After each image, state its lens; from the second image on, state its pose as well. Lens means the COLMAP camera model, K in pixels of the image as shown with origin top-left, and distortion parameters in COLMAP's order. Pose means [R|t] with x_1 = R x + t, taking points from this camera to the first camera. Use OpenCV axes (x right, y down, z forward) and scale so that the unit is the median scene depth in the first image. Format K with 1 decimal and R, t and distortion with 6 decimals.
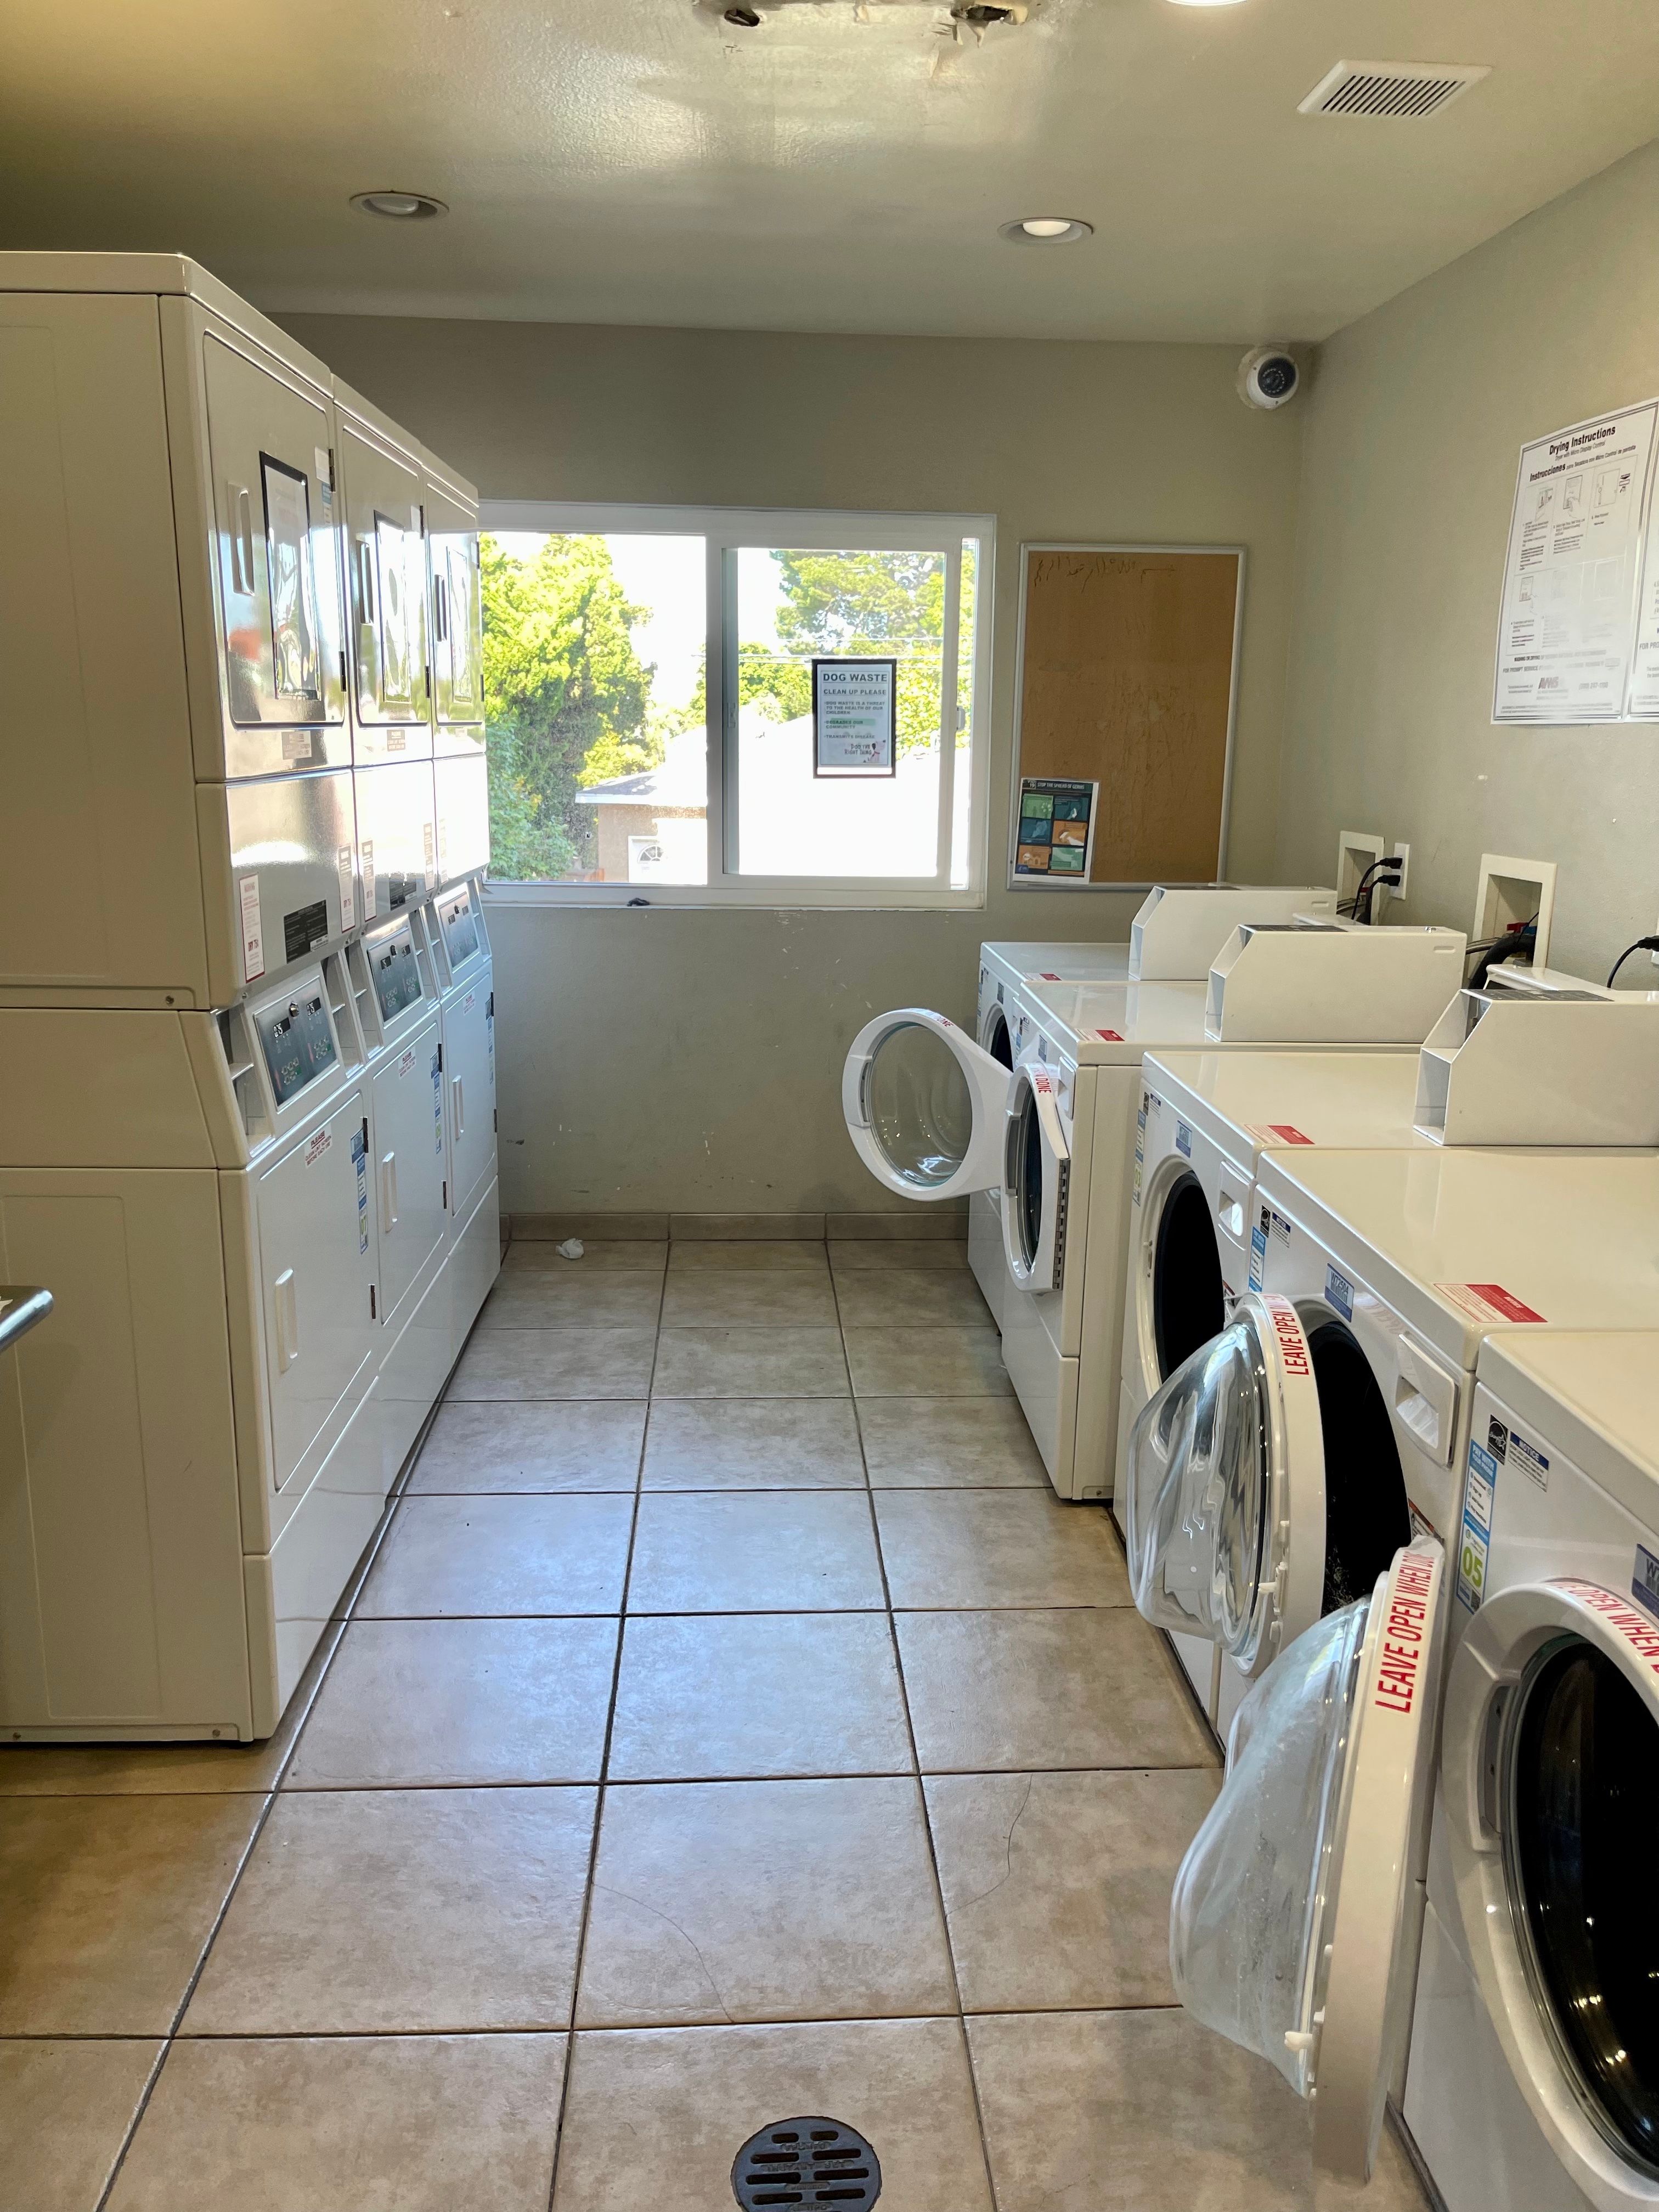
lens RADIAL K [[1659.9, 0, 829.5], [0, 1659.9, 1106.0], [0, 0, 1]] dist [0.006983, 0.000806]
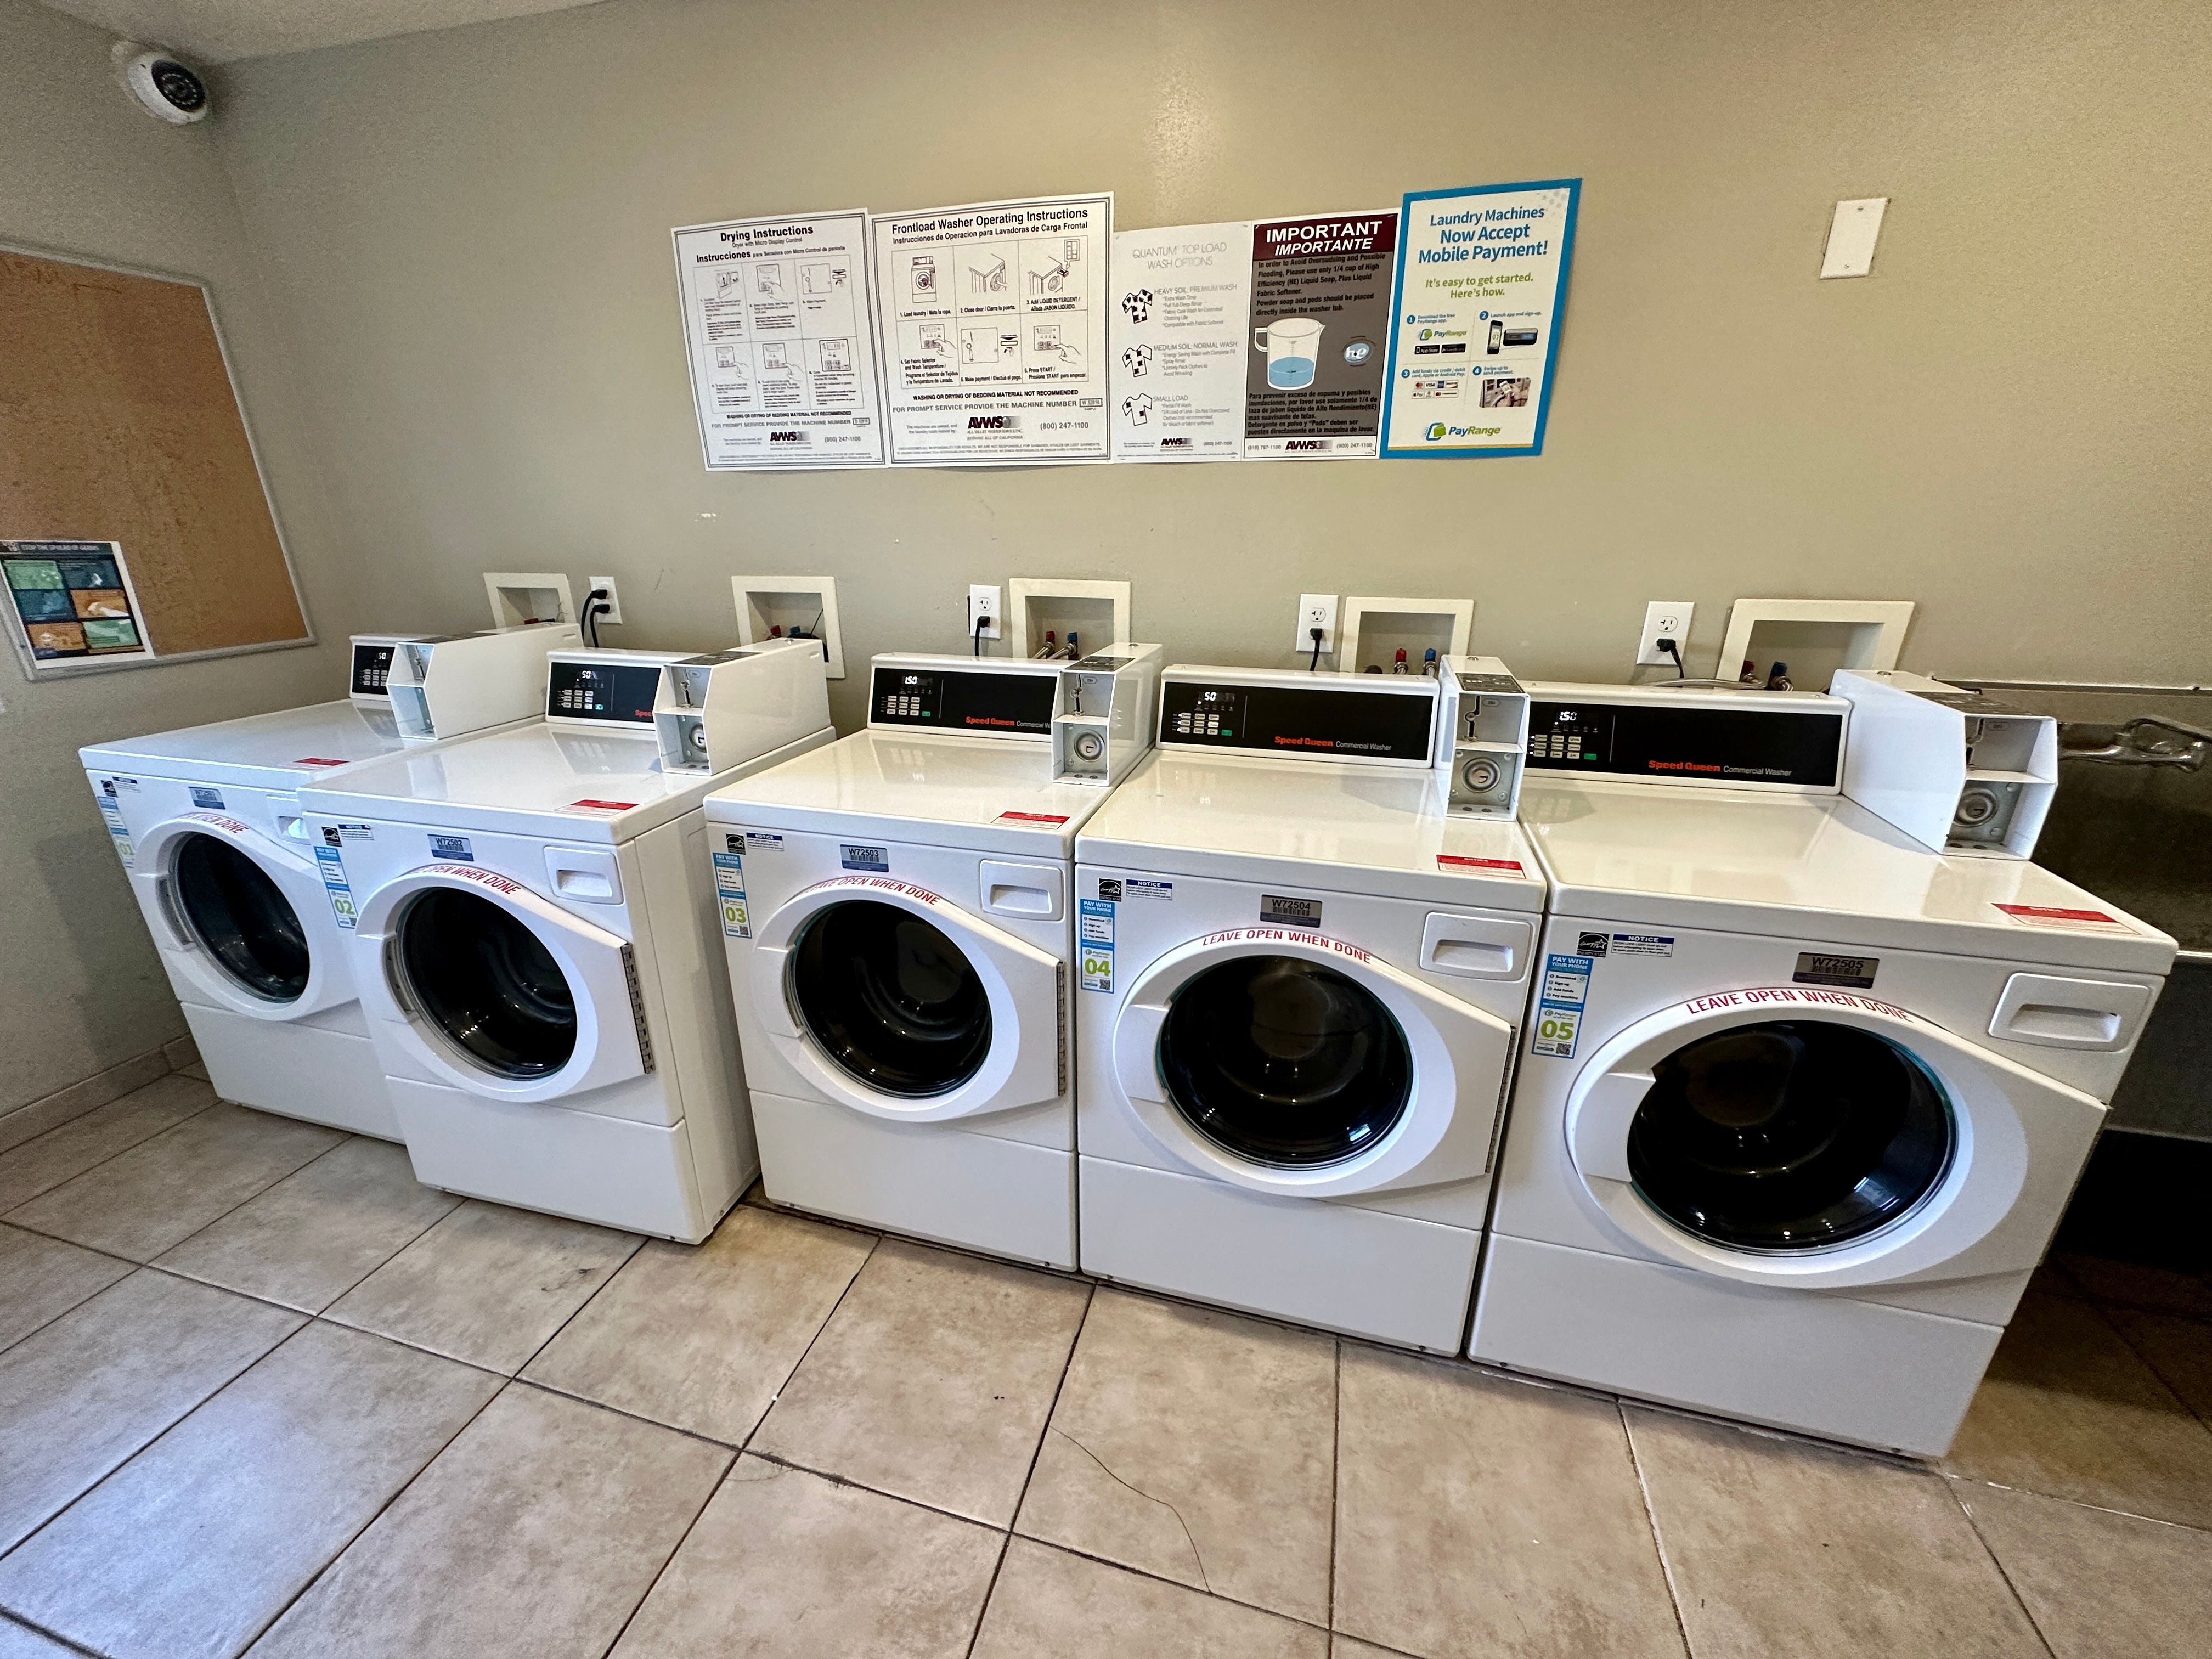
lens RADIAL K [[889.7, 0, 1106.0], [0, 889.7, 829.5], [0, 0, 1]] dist [-0.007531, 0.000100]
pose [[0.313444, -0.331408, 0.889900, -0.164686], [0.212785, 0.937807, 0.274302, -0.083346], [-0.925460, 0.103379, 0.364468, 0.440166]]
